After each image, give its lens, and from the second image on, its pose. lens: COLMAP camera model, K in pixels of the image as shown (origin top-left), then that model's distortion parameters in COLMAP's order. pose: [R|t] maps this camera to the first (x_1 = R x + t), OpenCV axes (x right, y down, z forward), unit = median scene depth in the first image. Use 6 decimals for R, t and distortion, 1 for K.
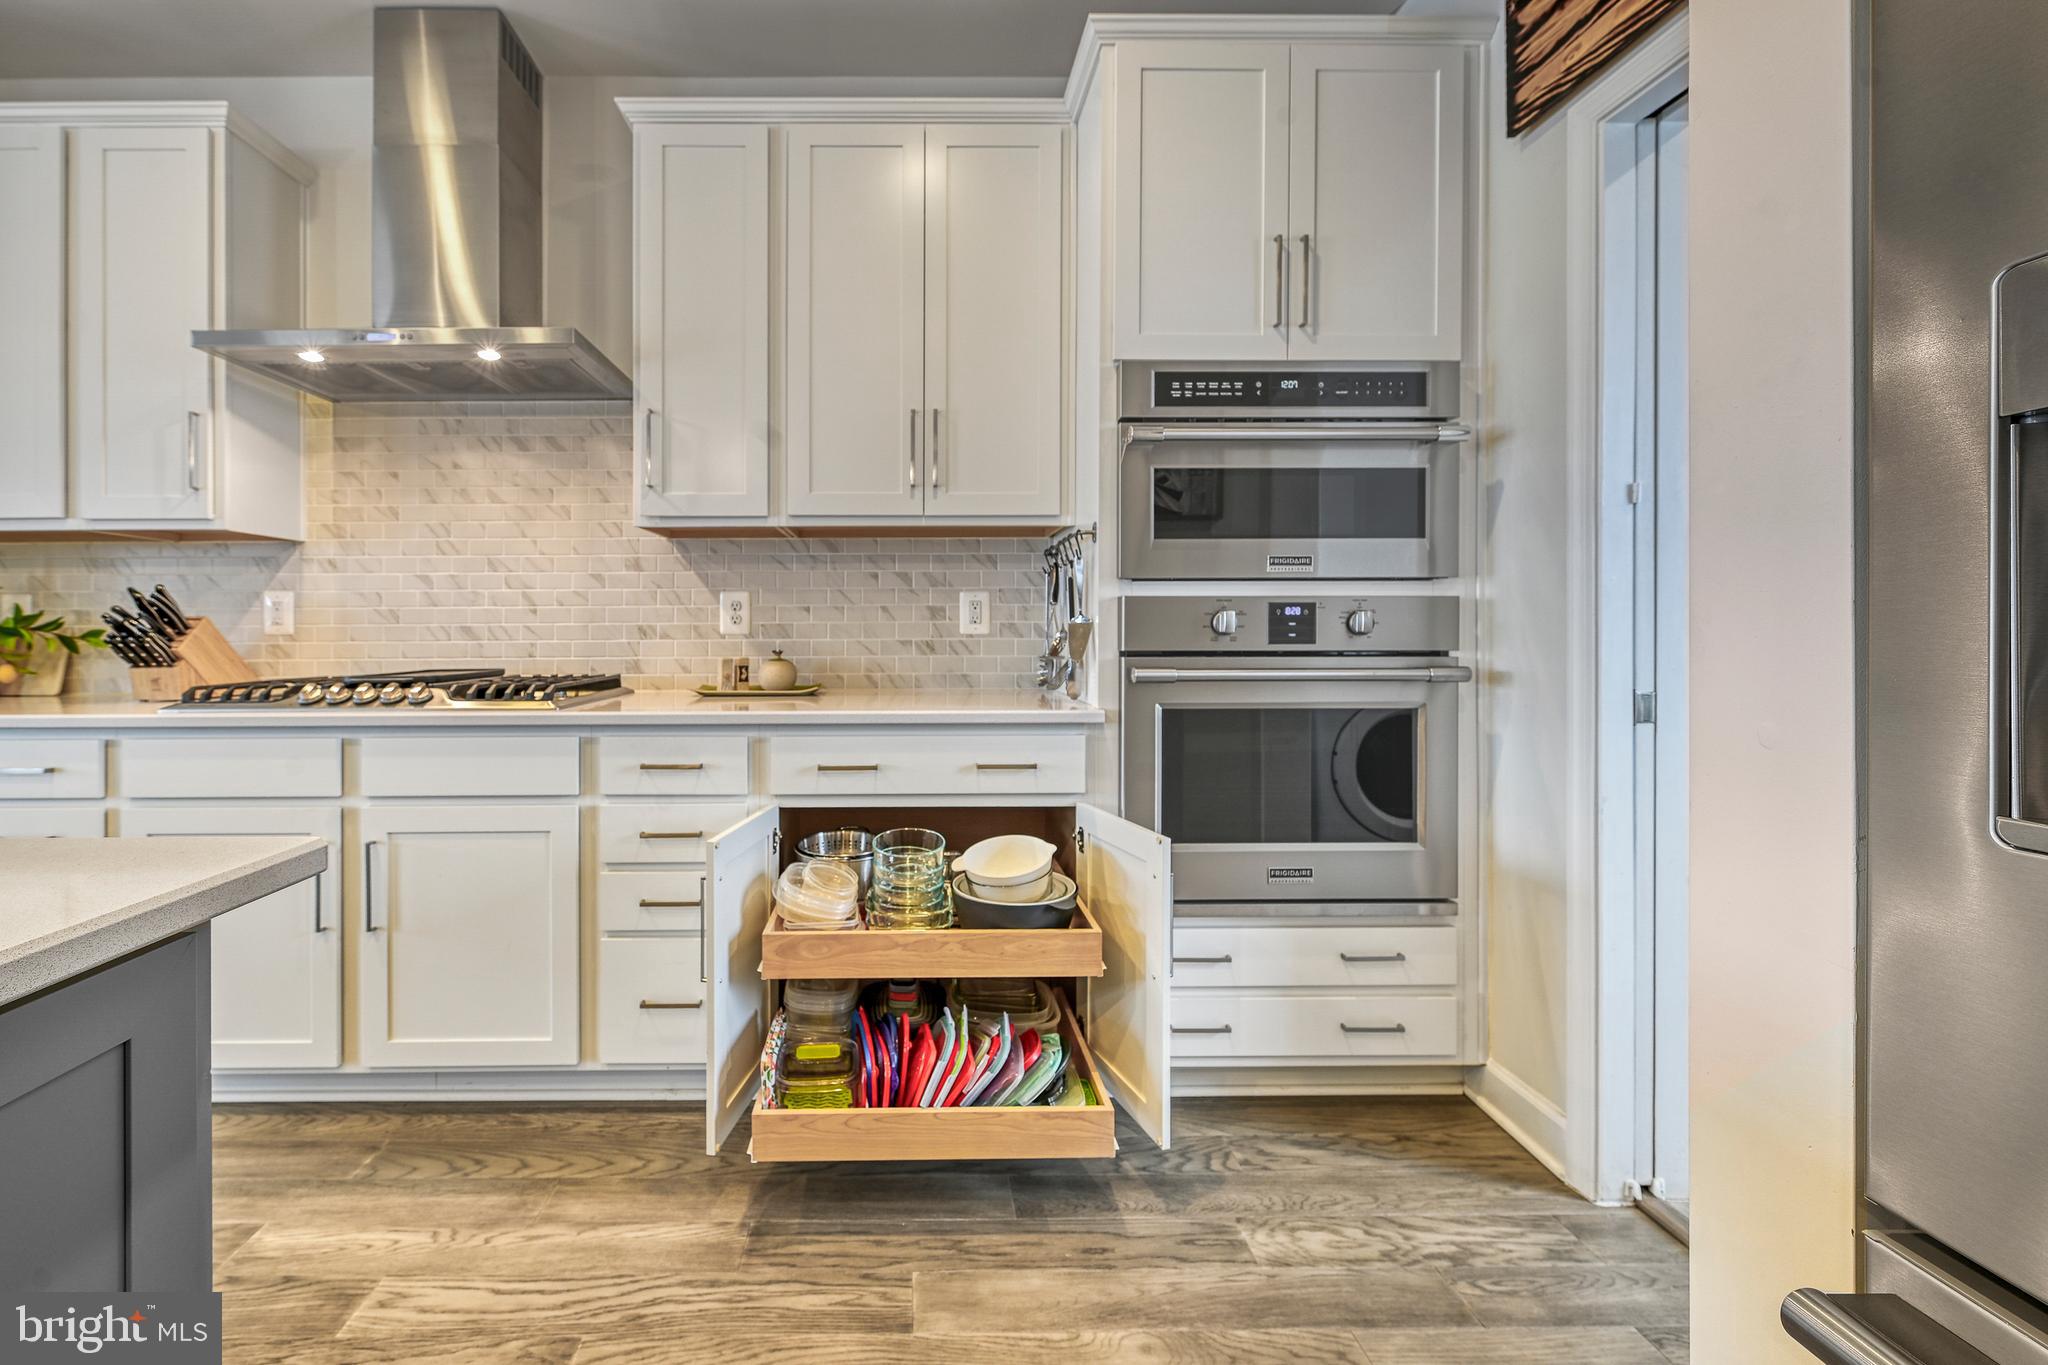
lens RADIAL K [[817.5, 0, 911.1], [0, 817.5, 641.7], [0, 0, 1]] dist [-0.004697, 0.000869]
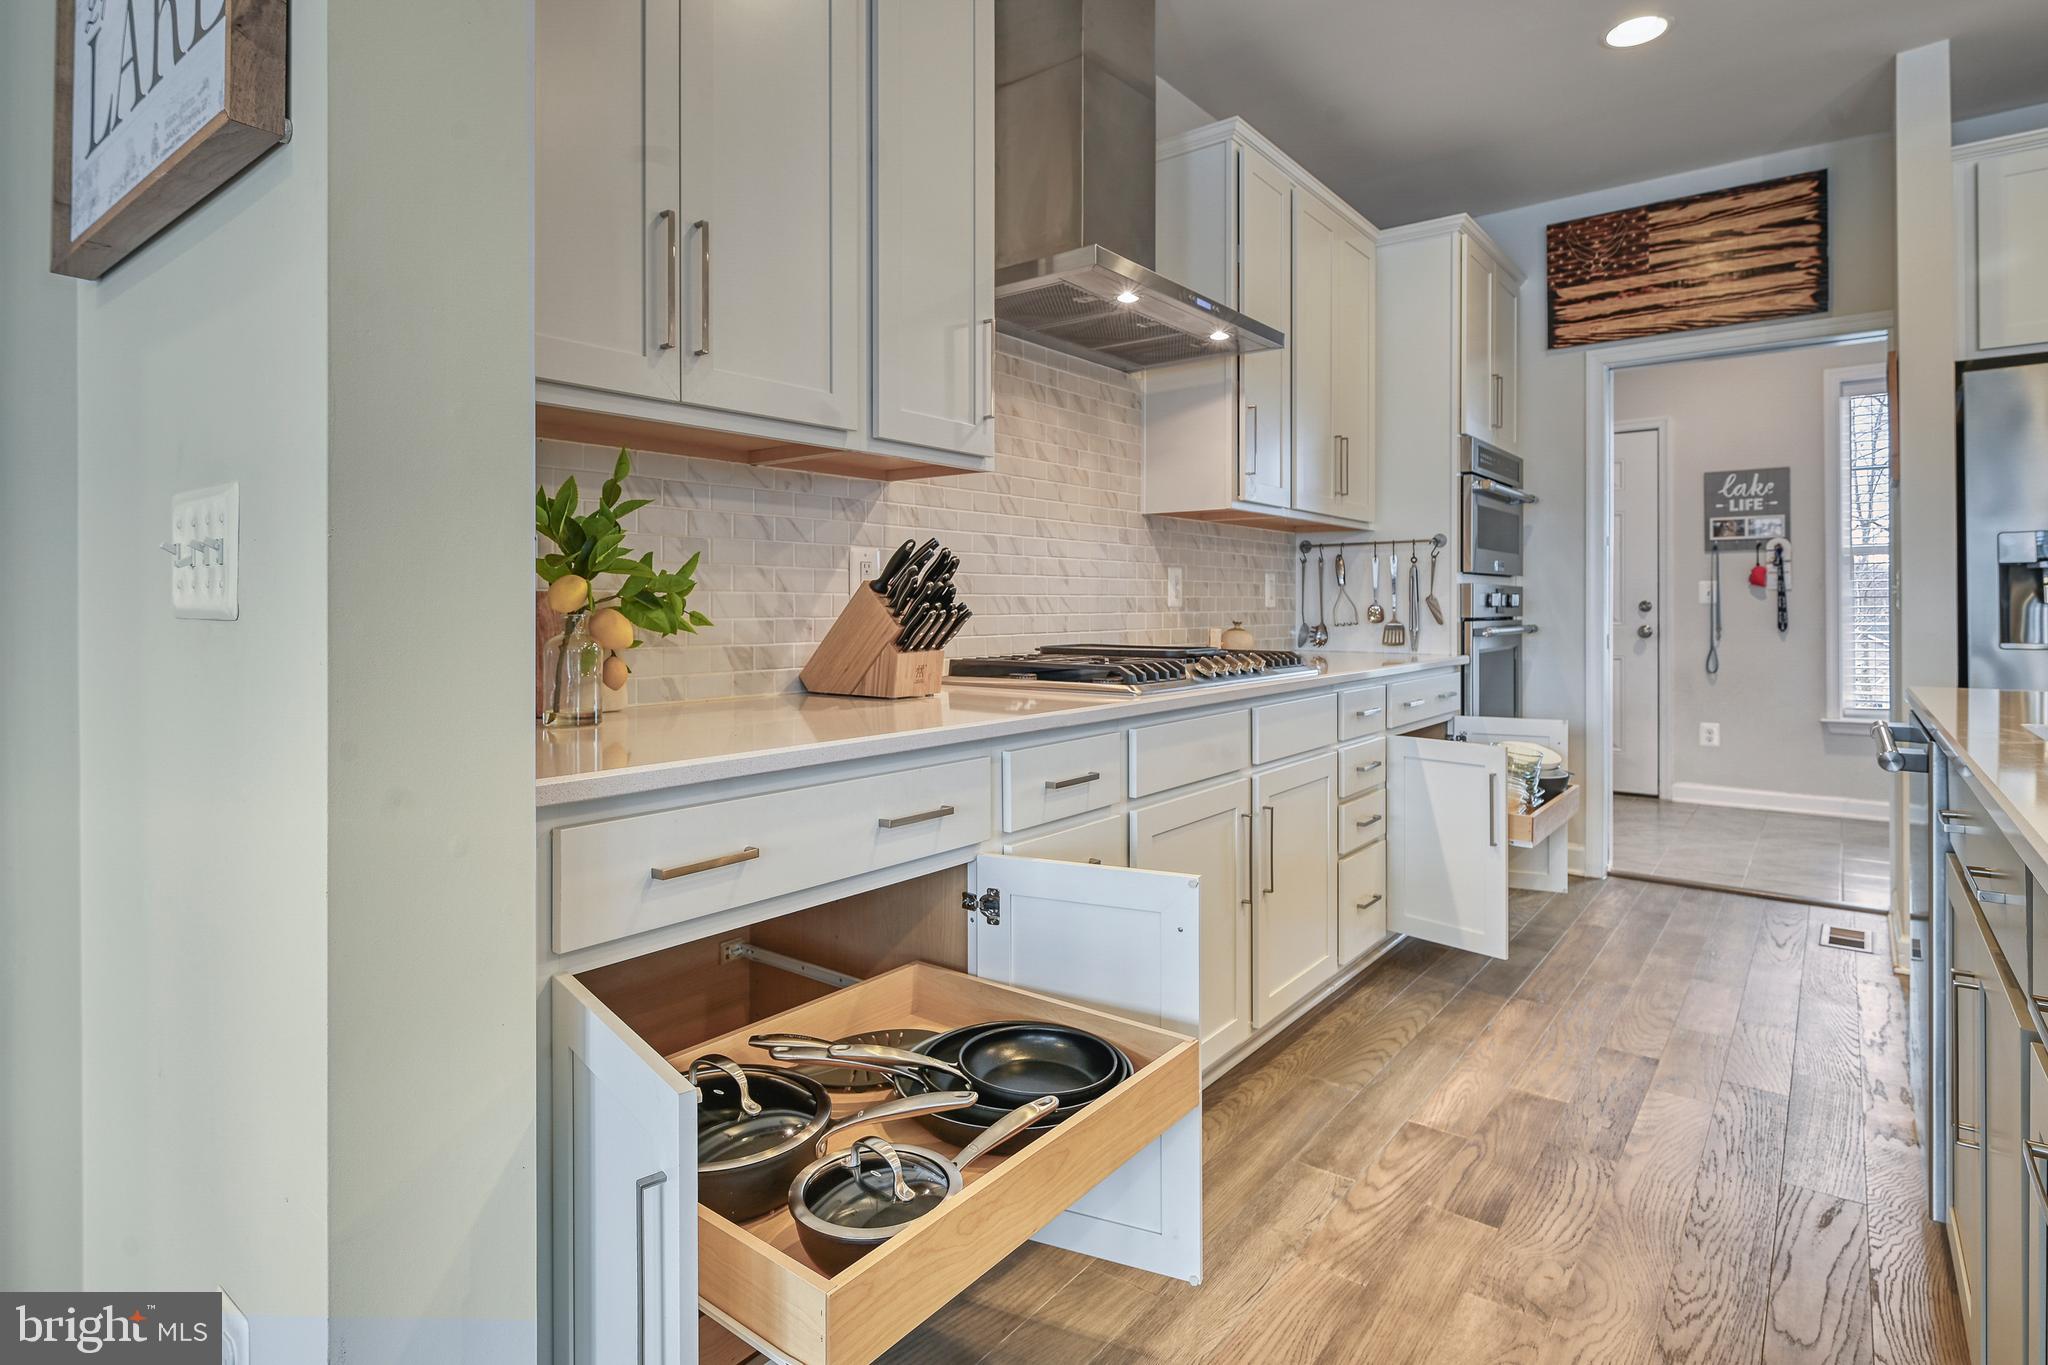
lens RADIAL K [[1059.4, 0, 1009.0], [0, 1059.4, 605.8], [0, 0, 1]] dist [-0.005021, 0.000182]
pose [[0.631608, 0.002726, 0.775283, -1.456492], [0.007160, 0.999931, -0.009349, 0.000212], [-0.775255, 0.011456, 0.631544, 0.304754]]
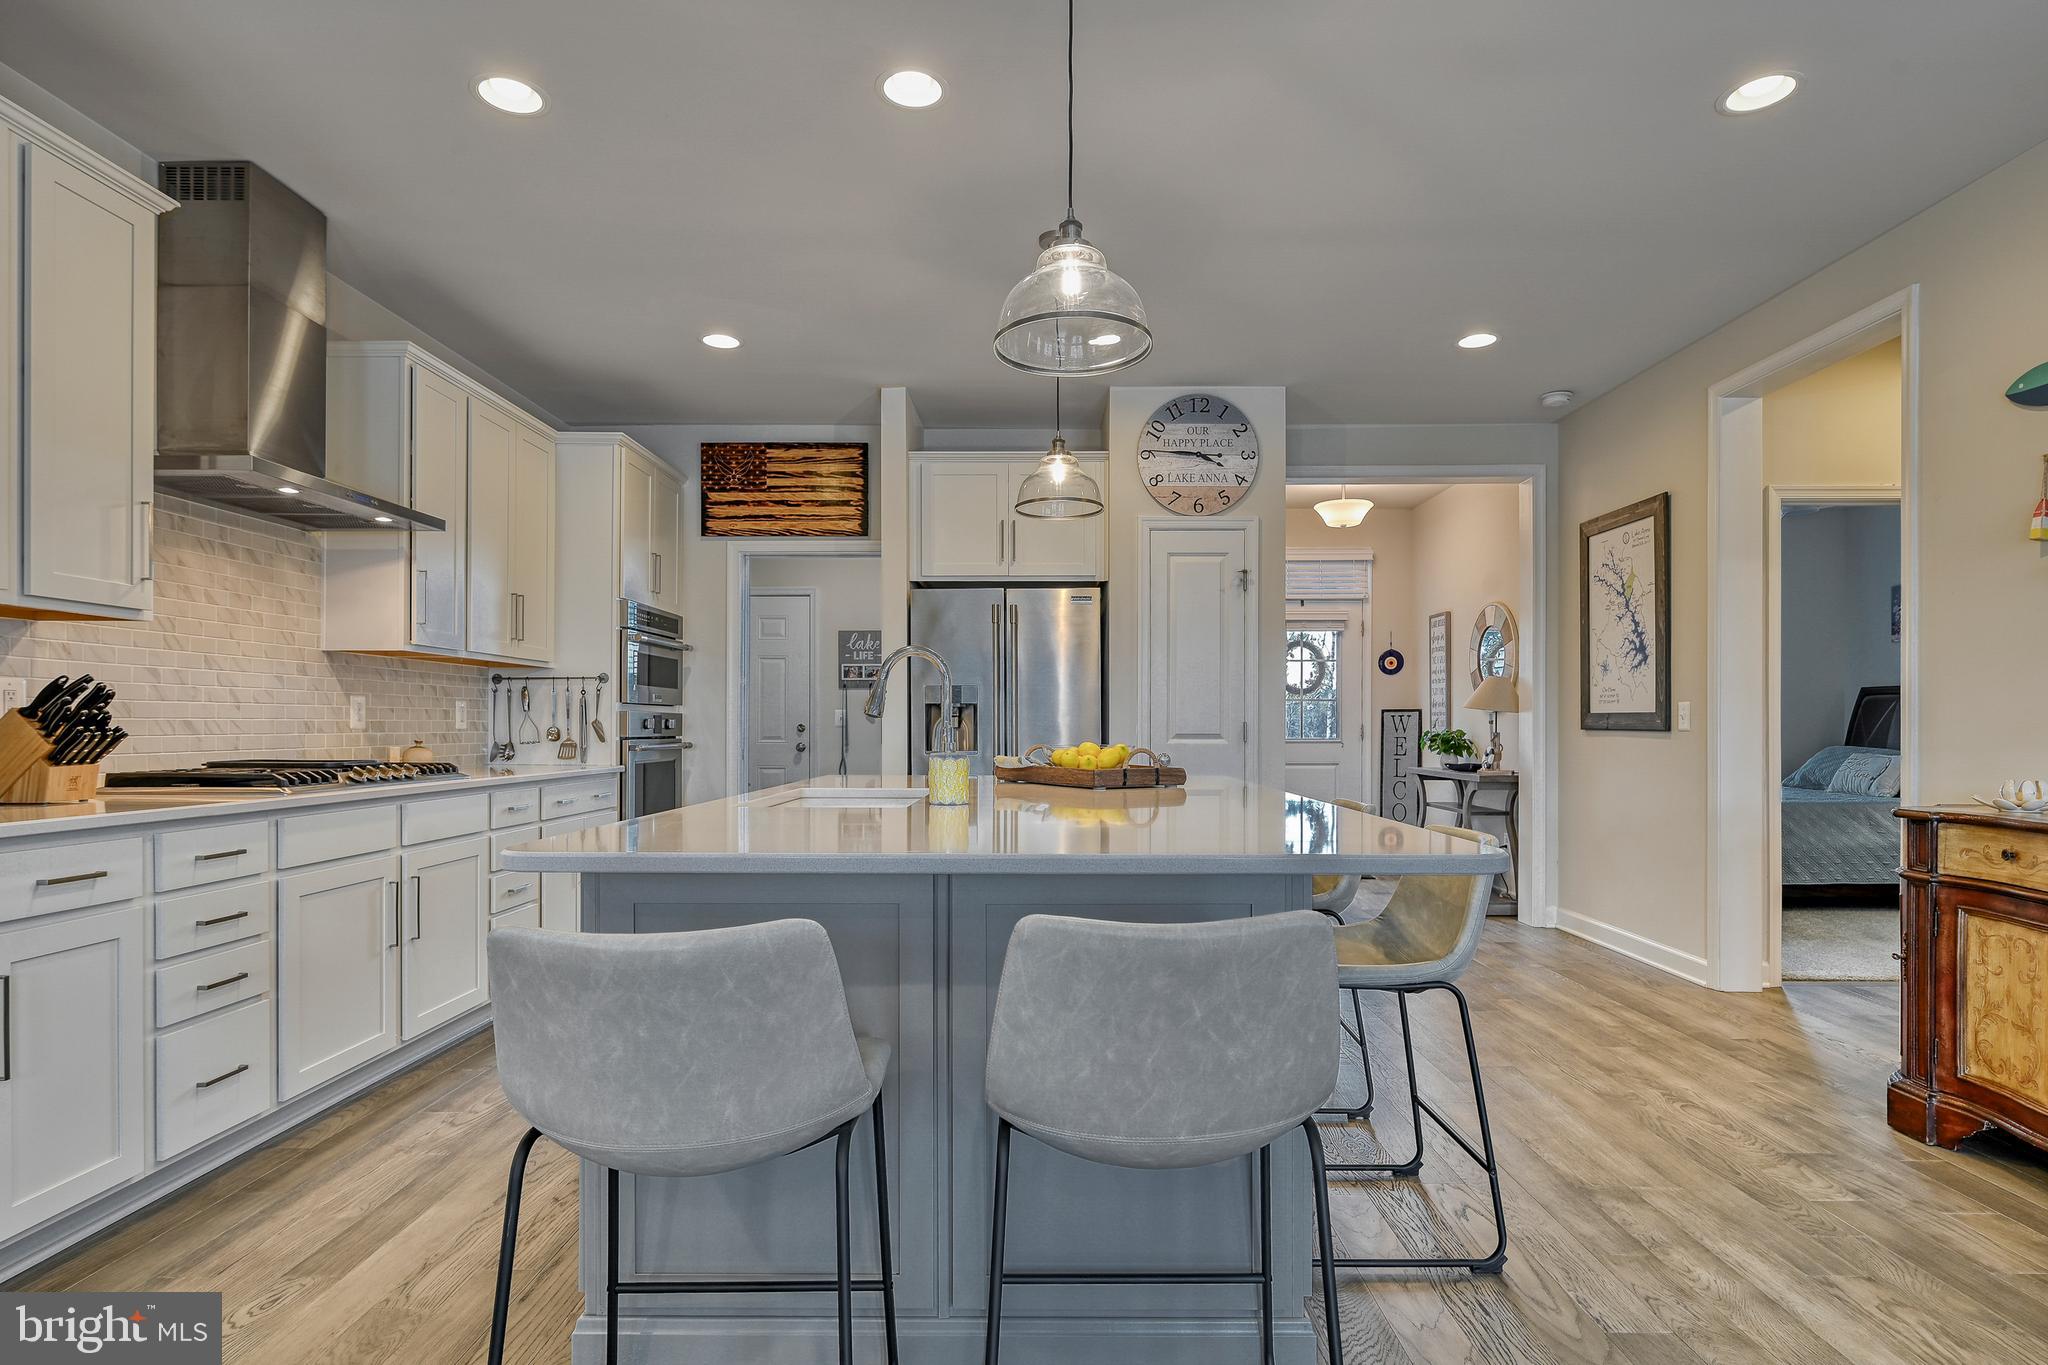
lens RADIAL K [[1059.4, 0, 1036.3], [0, 1059.4, 728.1], [0, 0, 1]] dist [-0.005021, 0.000182]
pose [[0.022176, 0.001726, 0.999753, -1.876354], [0.008699, 0.999960, -0.001919, 0.001793], [-0.999716, 0.008739, 0.022160, -0.089433]]
